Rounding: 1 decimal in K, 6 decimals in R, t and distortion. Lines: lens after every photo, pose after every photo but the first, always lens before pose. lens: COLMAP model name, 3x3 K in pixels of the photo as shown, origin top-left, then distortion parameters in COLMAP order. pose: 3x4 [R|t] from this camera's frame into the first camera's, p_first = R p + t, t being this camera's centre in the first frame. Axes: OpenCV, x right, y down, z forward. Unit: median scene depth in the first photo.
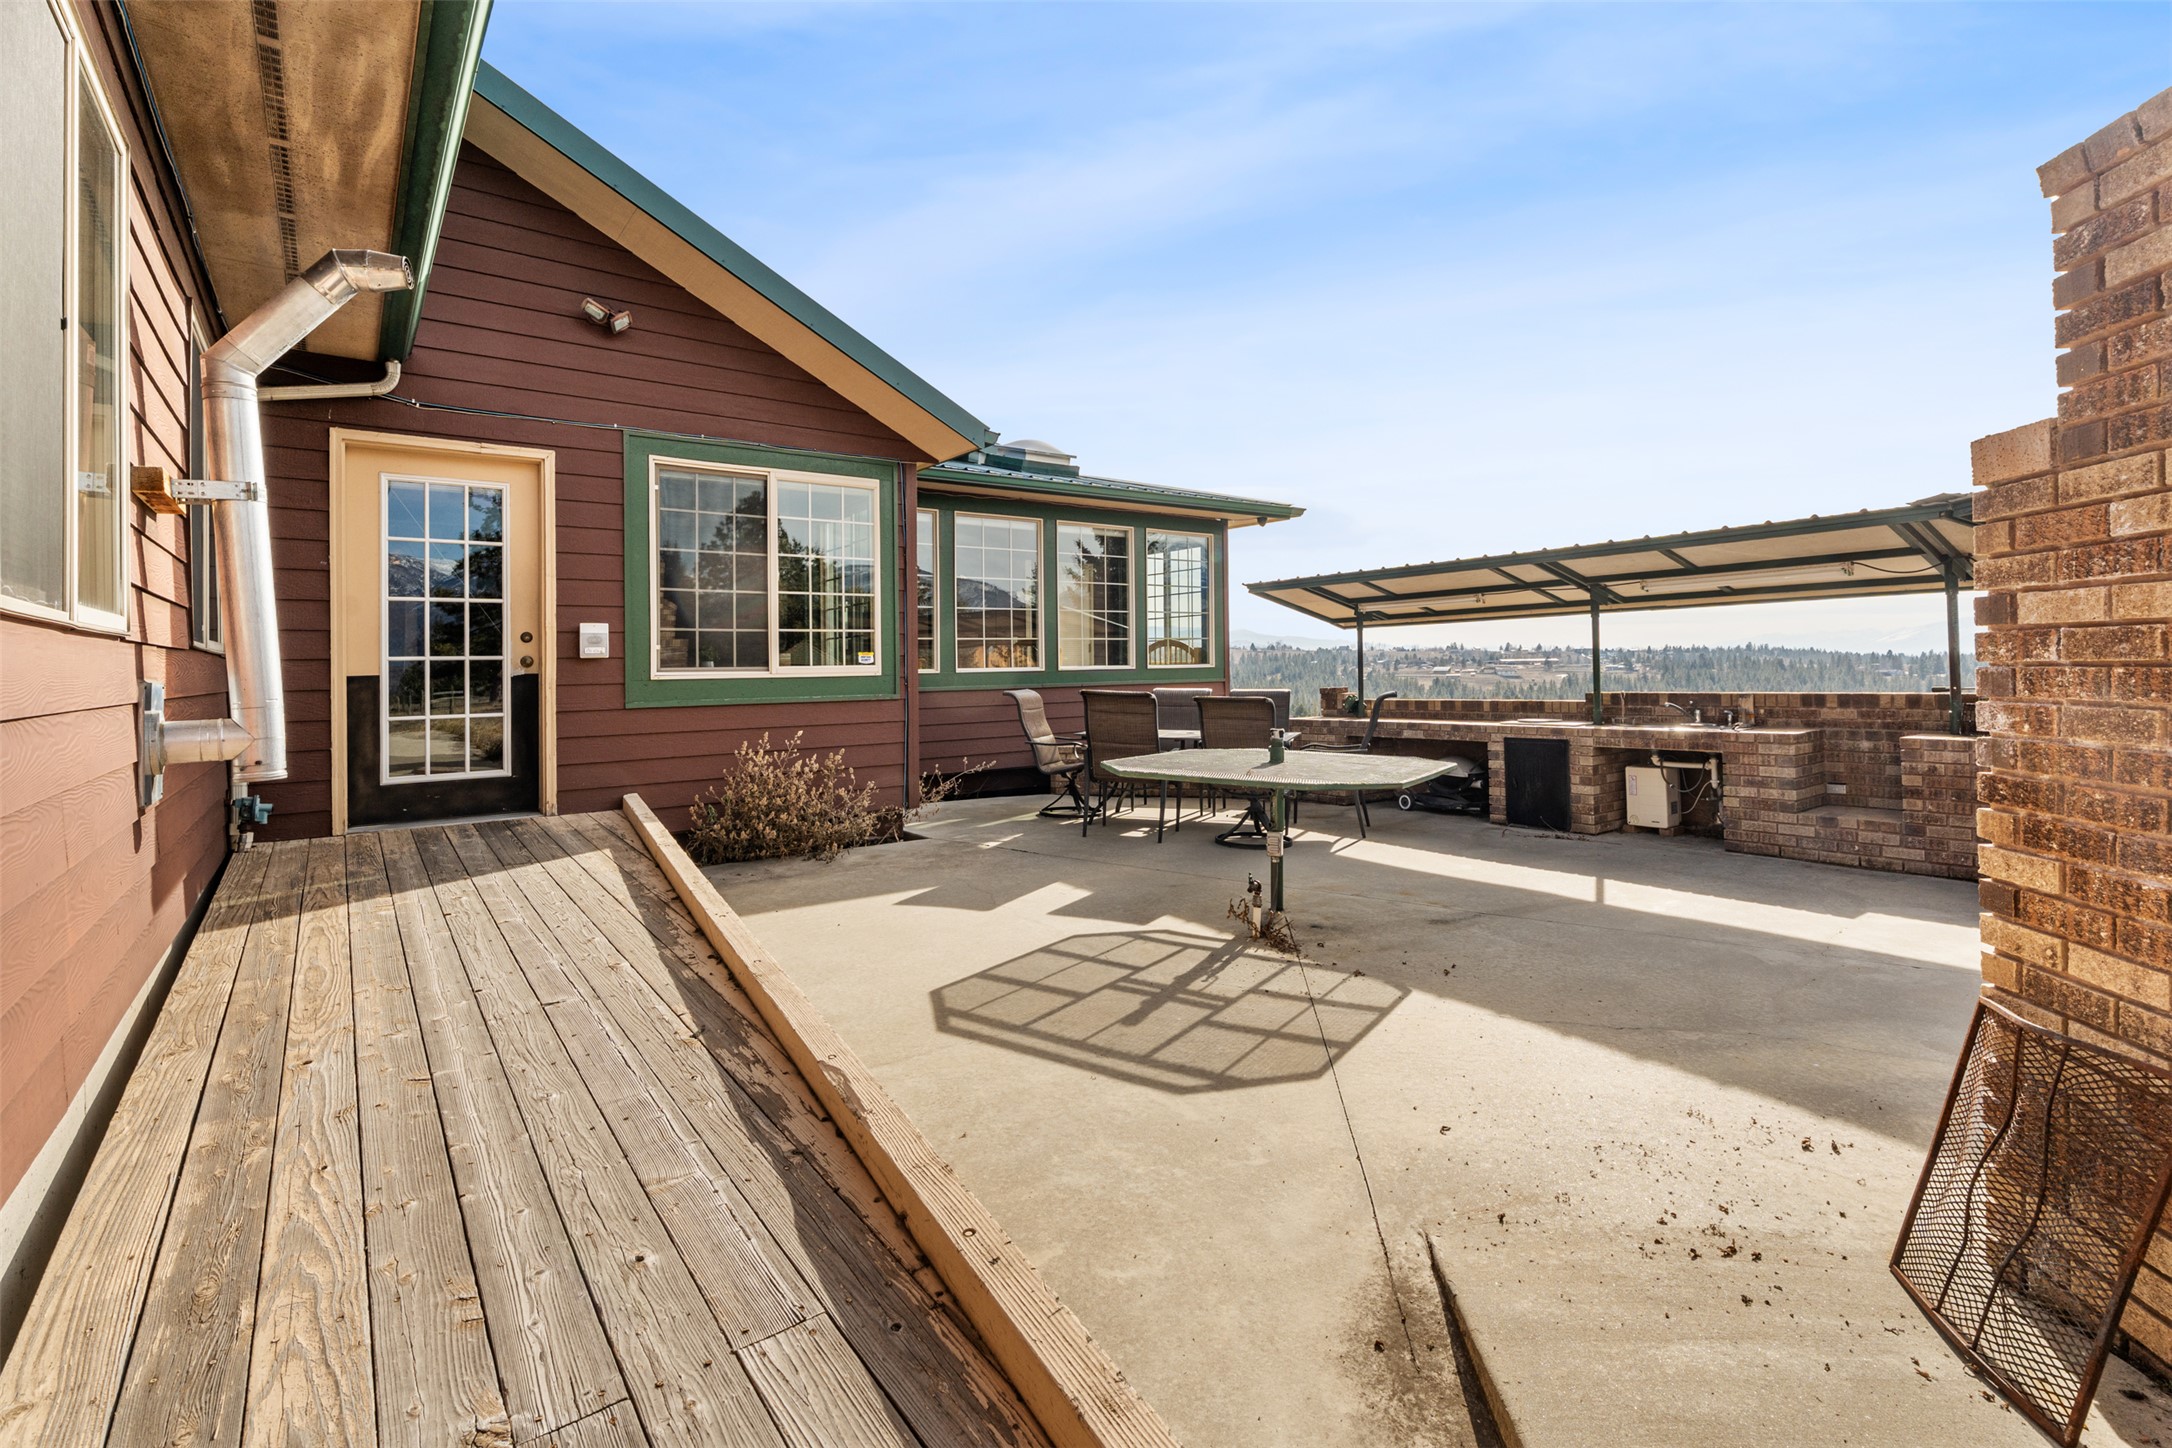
lens RADIAL K [[982.7, 0, 1113.2], [0, 982.7, 648.7], [0, 0, 1]] dist [0.001681, 0.000129]
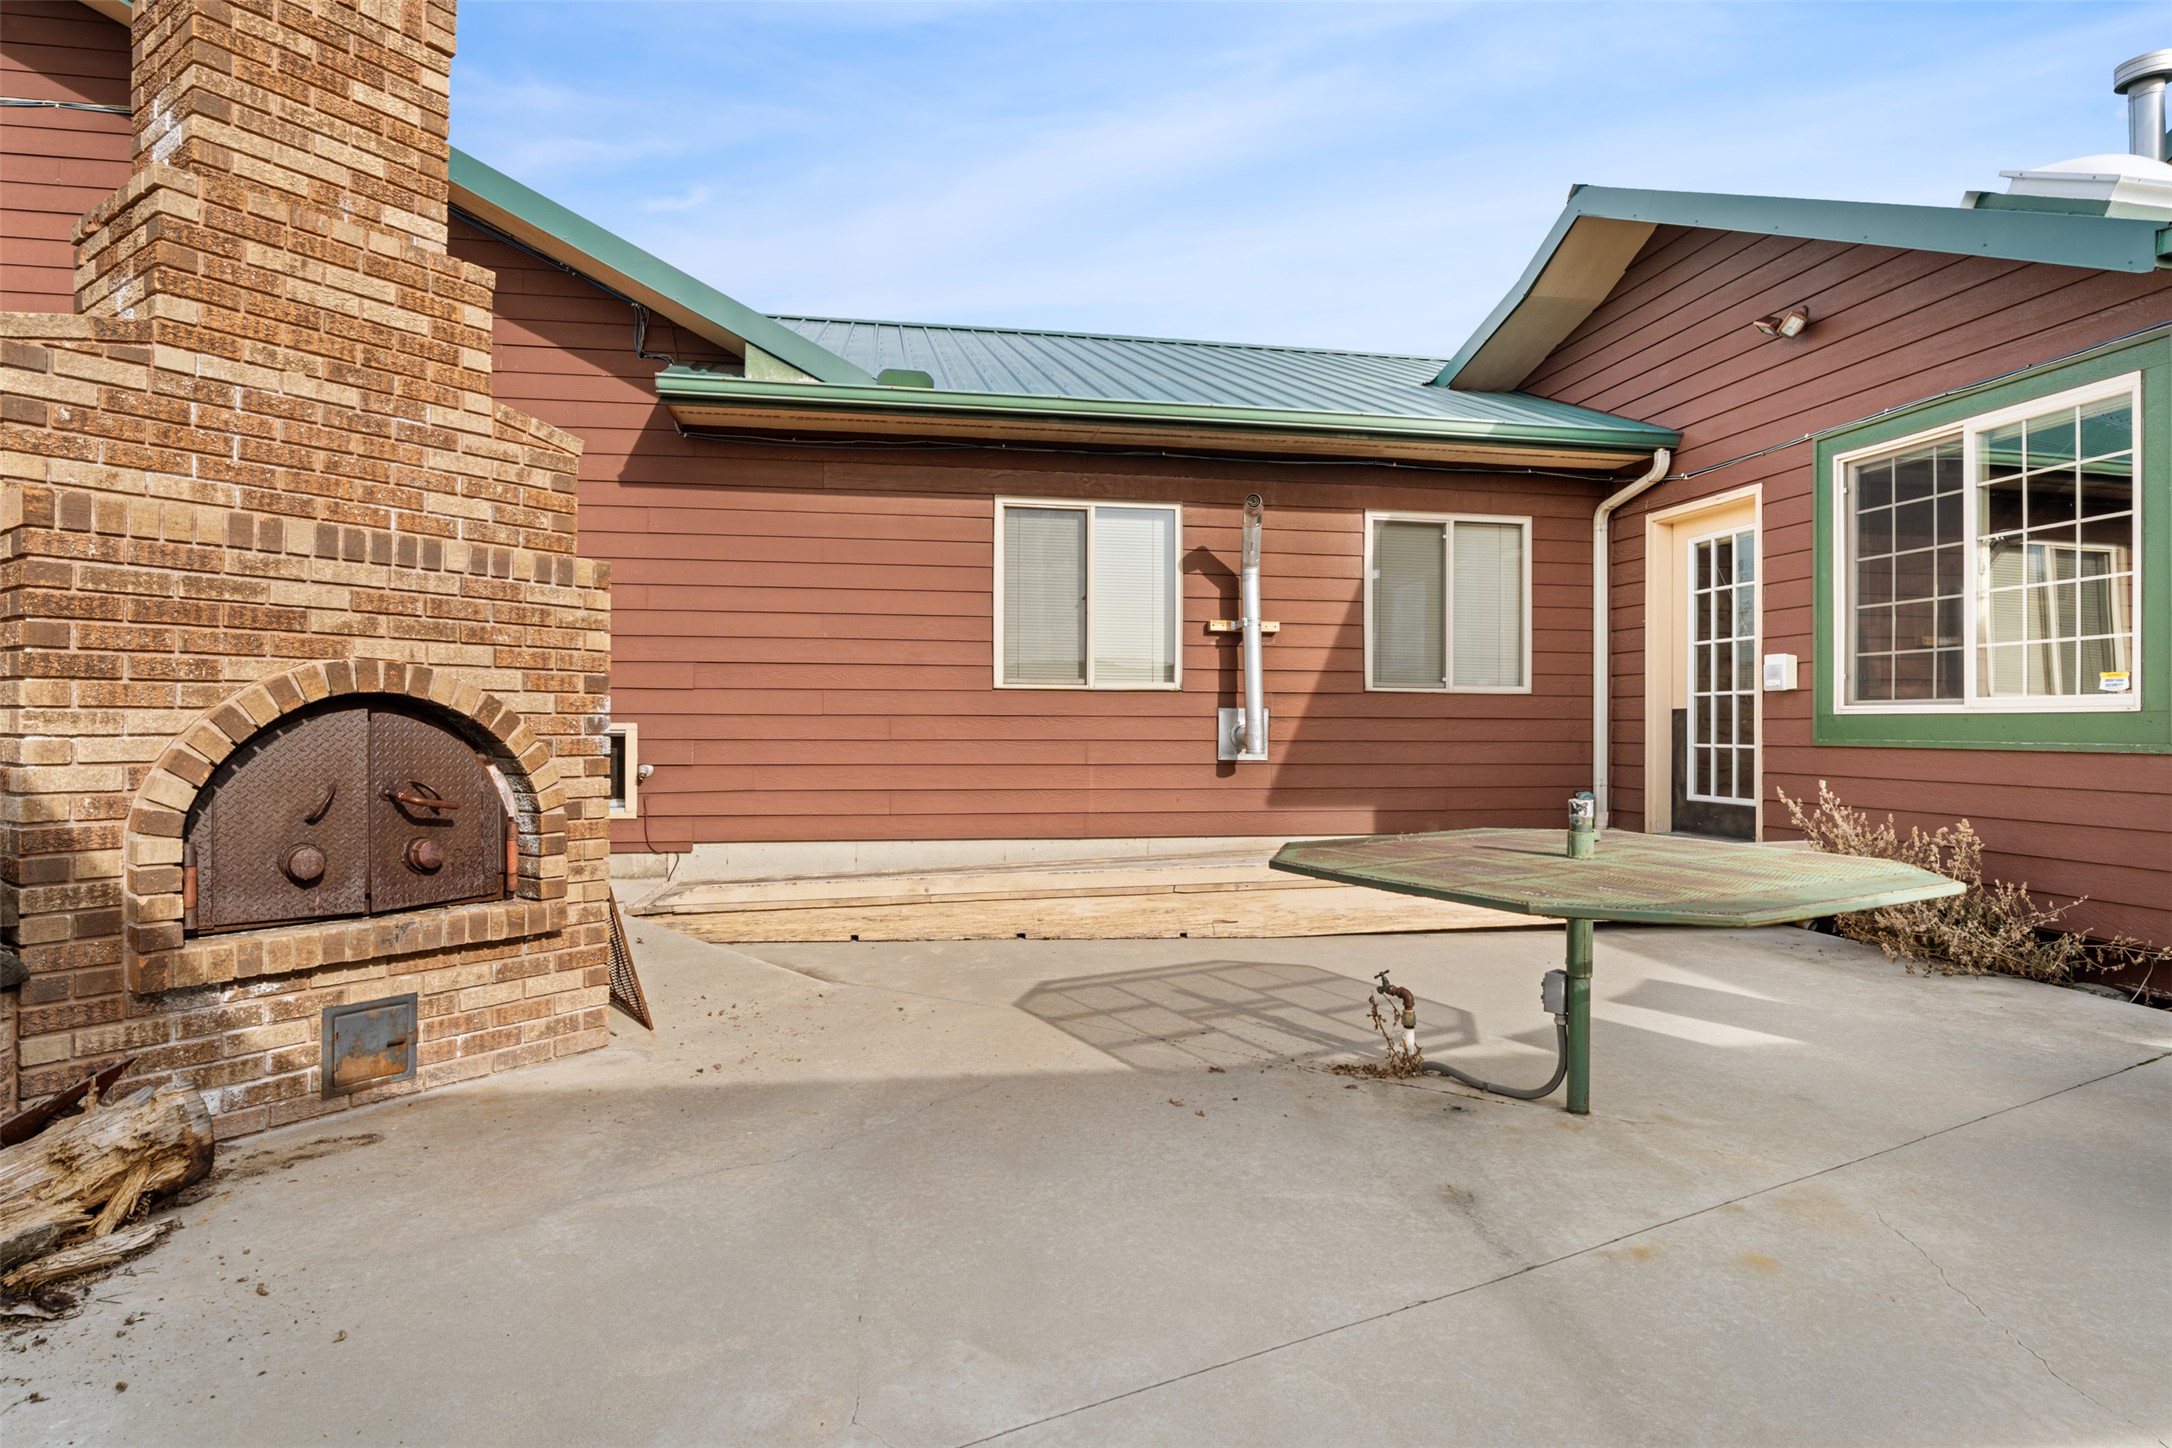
lens RADIAL K [[1190.3, 0, 1084.6], [0, 1190.3, 727.8], [0, 0, 1]] dist [-0.006865, 0.000038]
pose [[-0.457449, 0.013661, -0.889131, 0.822657], [0.018486, 0.999812, 0.005850, 0.027128], [0.889043, -0.013760, -0.457616, 0.946457]]
